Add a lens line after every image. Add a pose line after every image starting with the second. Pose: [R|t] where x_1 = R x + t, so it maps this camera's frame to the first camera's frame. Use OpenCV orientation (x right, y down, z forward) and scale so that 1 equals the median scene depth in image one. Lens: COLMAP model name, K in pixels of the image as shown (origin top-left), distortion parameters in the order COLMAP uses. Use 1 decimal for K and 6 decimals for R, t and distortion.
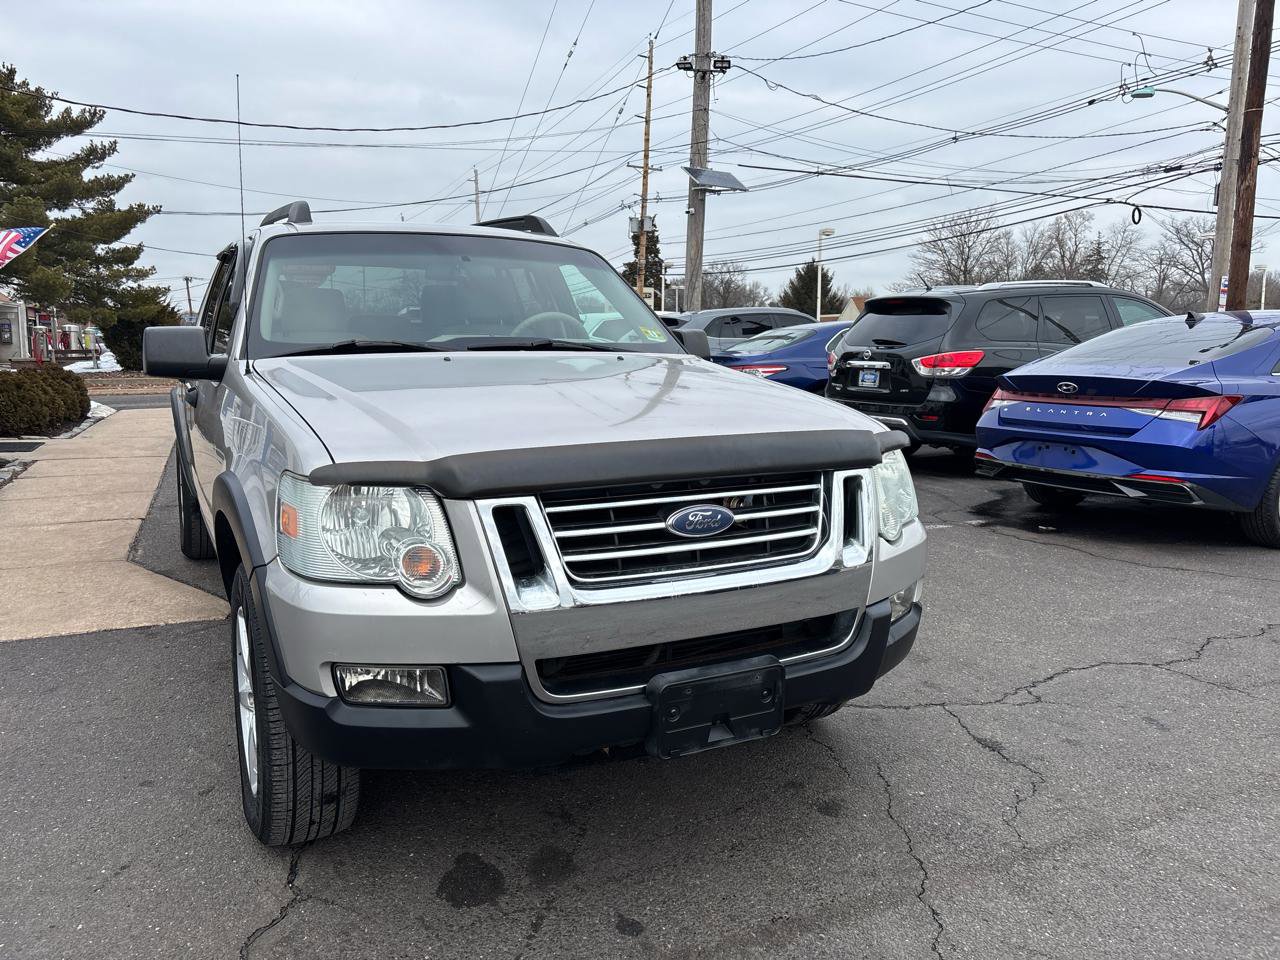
lens RADIAL K [[964.9, 0, 634.0], [0, 964.9, 478.7], [0, 0, 1]] dist [0.047323, -0.042067]
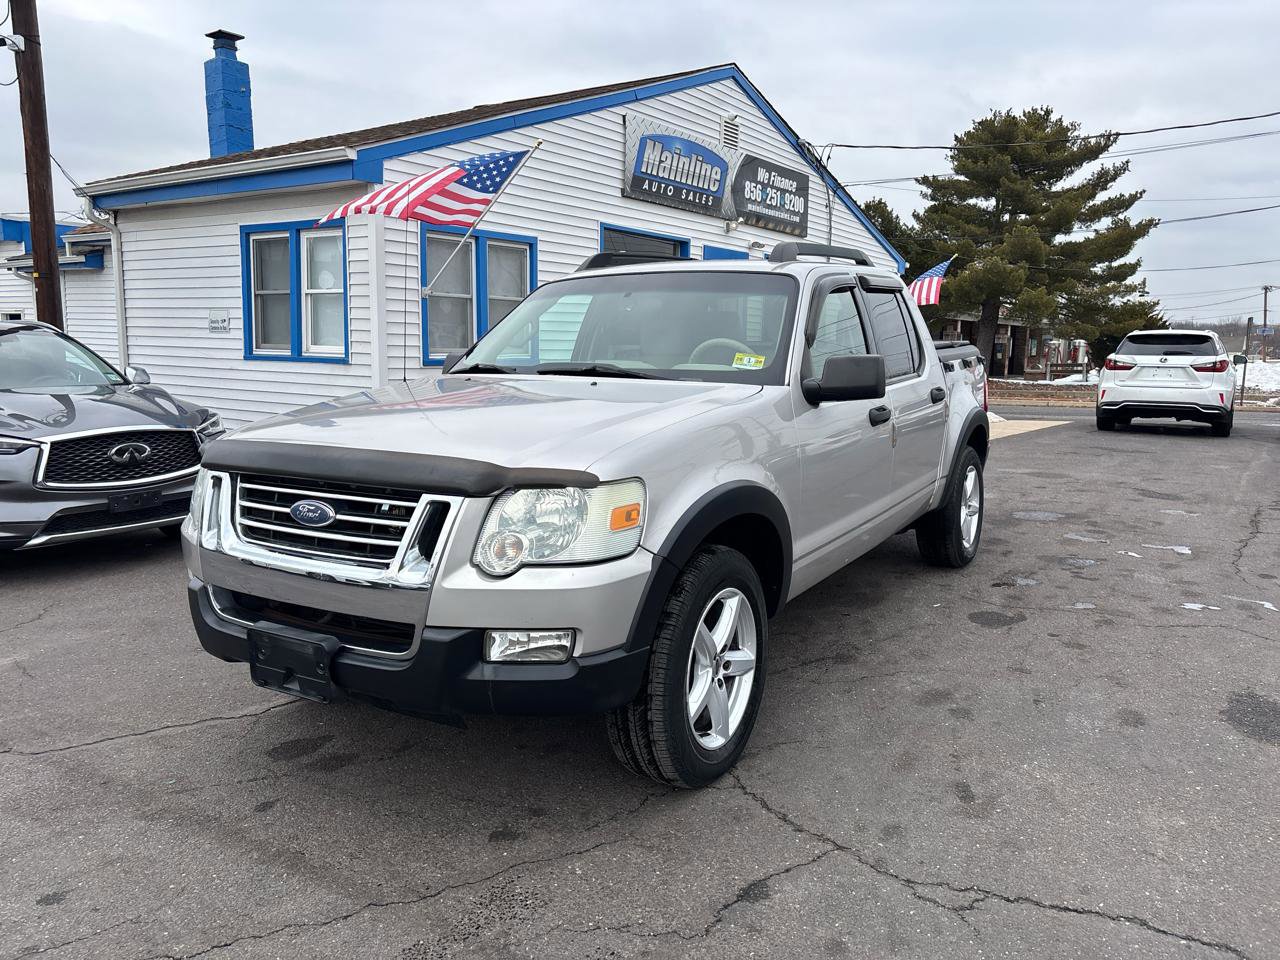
lens RADIAL K [[964.9, 0, 633.3], [0, 964.9, 471.3], [0, 0, 1]] dist [0.047323, -0.042067]
pose [[0.524839, 0.111391, -0.843882, 0.697976], [-0.128899, 0.990368, 0.050561, -0.065934], [0.841385, 0.082239, 0.534142, 0.352506]]
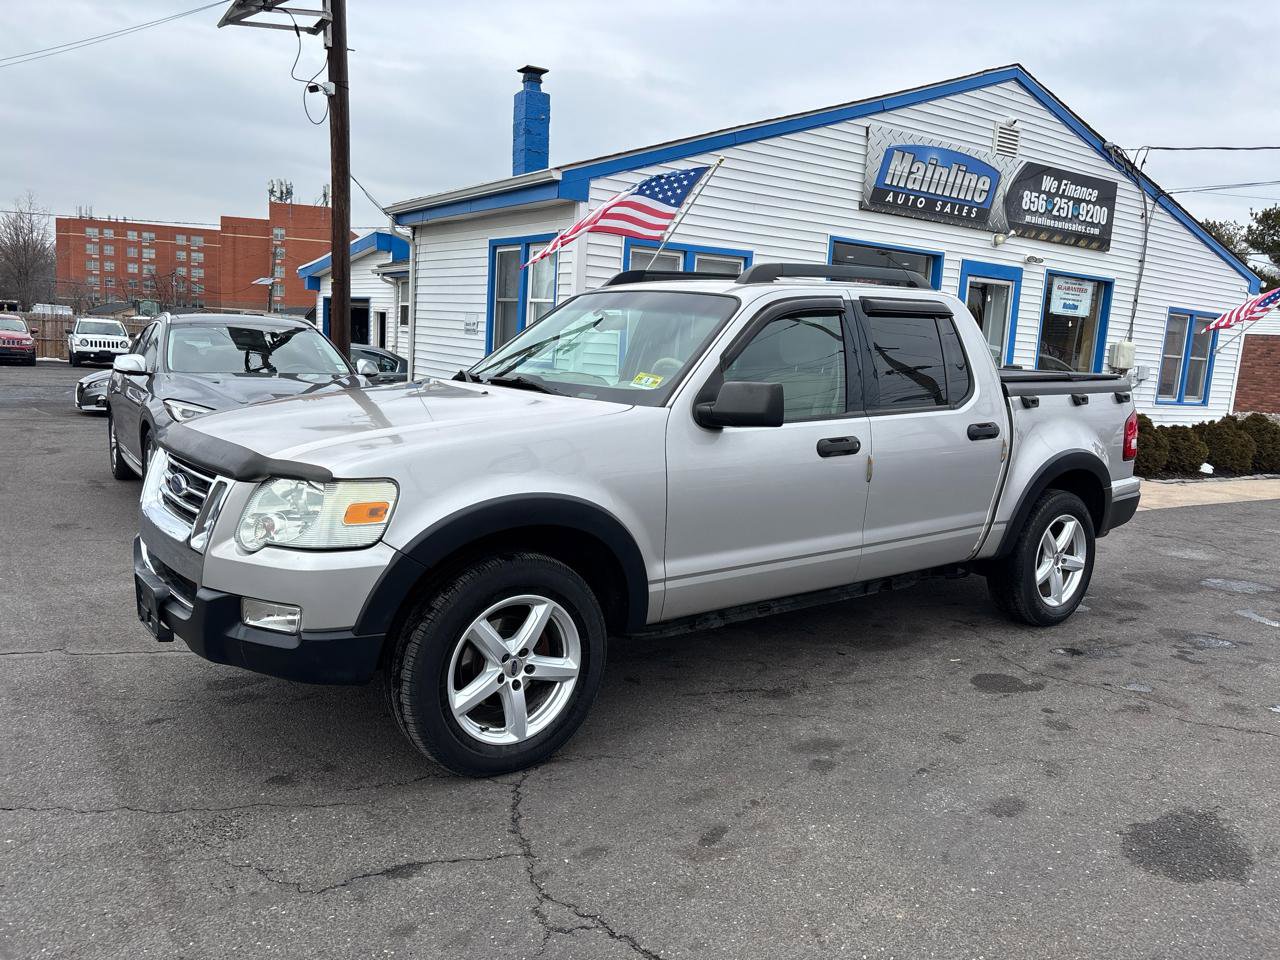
lens RADIAL K [[964.9, 0, 645.2], [0, 964.9, 472.5], [0, 0, 1]] dist [0.047323, -0.042067]
pose [[0.183930, 0.136439, -0.973424, 0.876526], [-0.192724, 0.976103, 0.100399, -0.139510], [0.963861, 0.169135, 0.205830, 0.723133]]
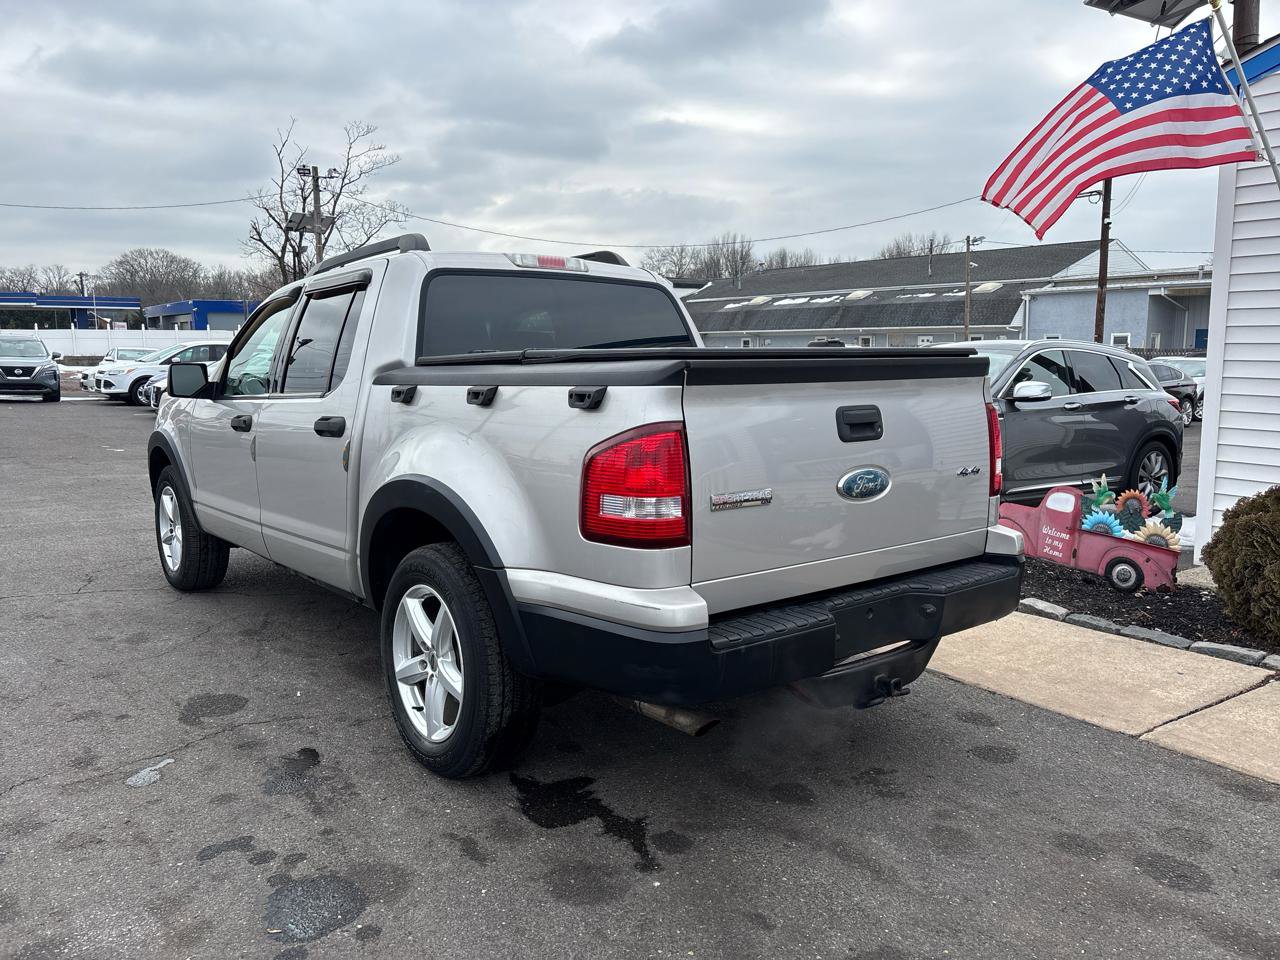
lens RADIAL K [[964.9, 0, 644.2], [0, 964.9, 486.3], [0, 0, 1]] dist [0.047323, -0.042067]
pose [[-0.979067, 0.022761, -0.202261, -0.237146], [-0.034865, 0.960286, 0.276831, -0.346386], [0.200530, 0.278088, -0.939391, 2.200347]]
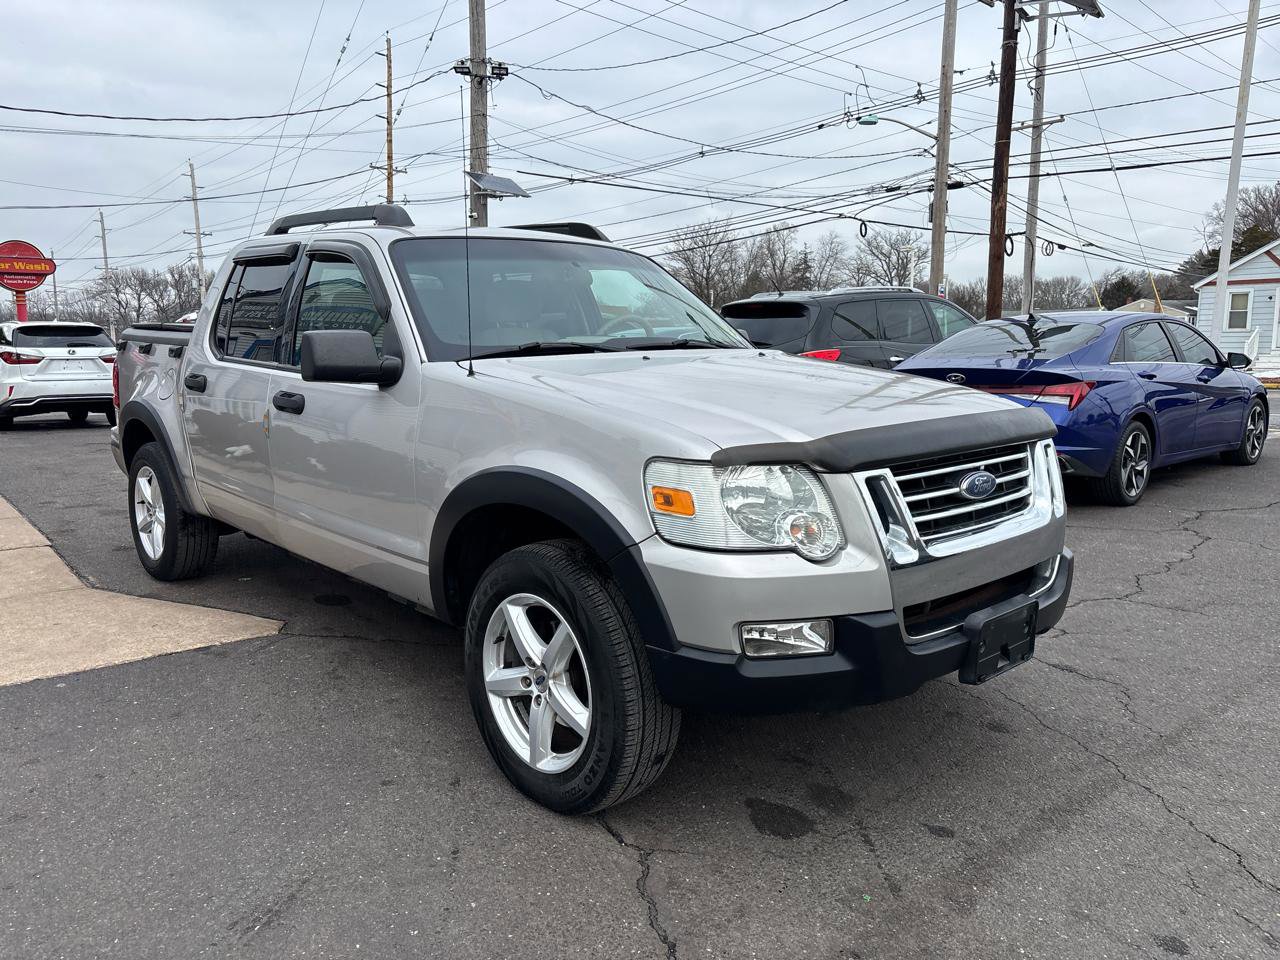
lens RADIAL K [[964.9, 0, 629.6], [0, 964.9, 478.7], [0, 0, 1]] dist [0.047323, -0.042067]
pose [[0.964612, -0.048659, 0.259146, -0.342046], [0.049909, 0.998752, 0.001758, 0.006446], [-0.258908, 0.011238, 0.965837, -0.024822]]
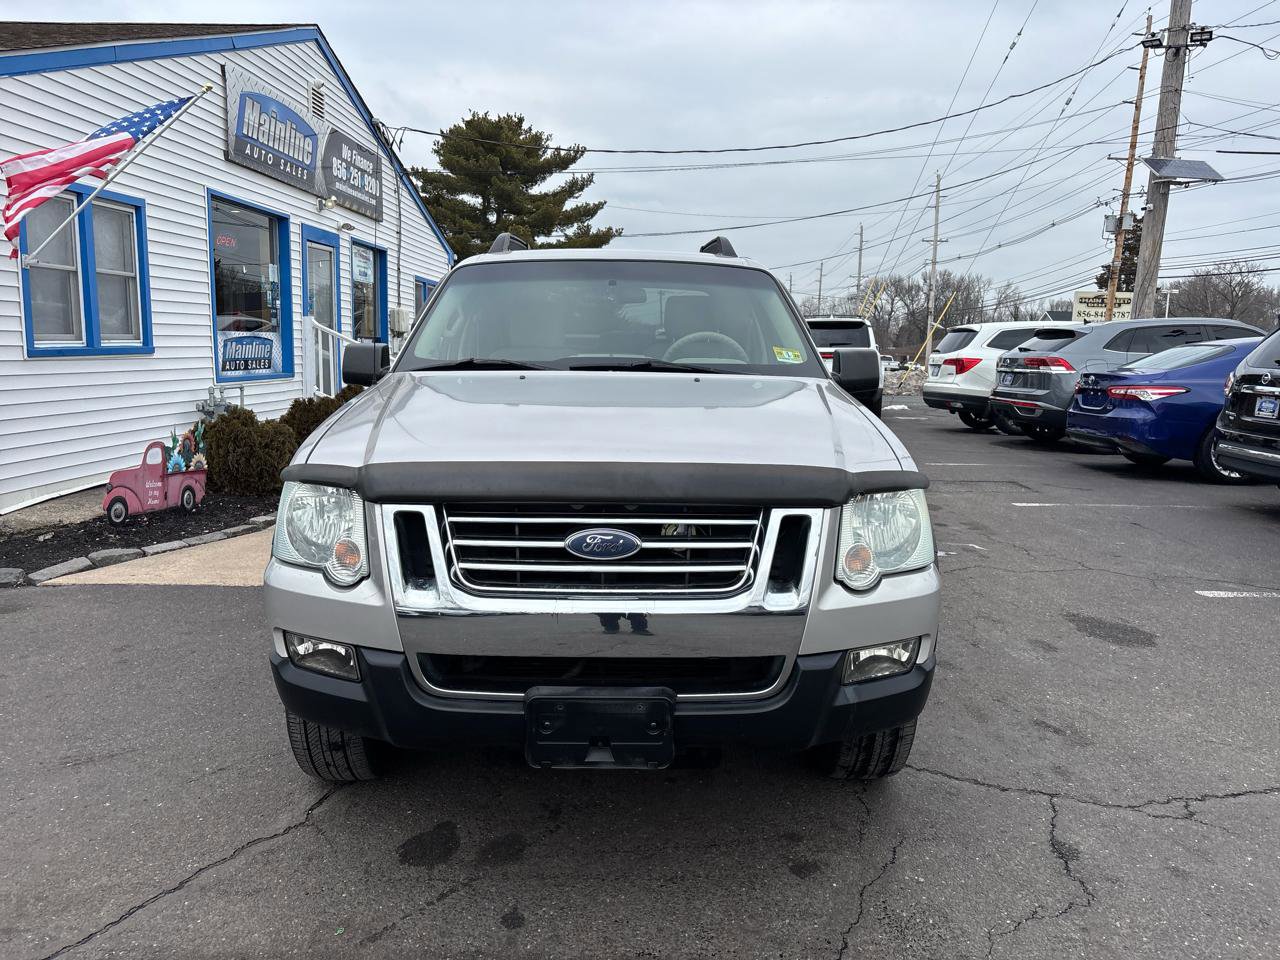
lens RADIAL K [[964.9, 0, 632.6], [0, 964.9, 479.4], [0, 0, 1]] dist [0.047323, -0.042067]
pose [[0.894620, 0.075304, -0.440436, 0.283105], [-0.078779, 0.996838, 0.010417, -0.019978], [0.439828, 0.025378, 0.897723, 0.050067]]
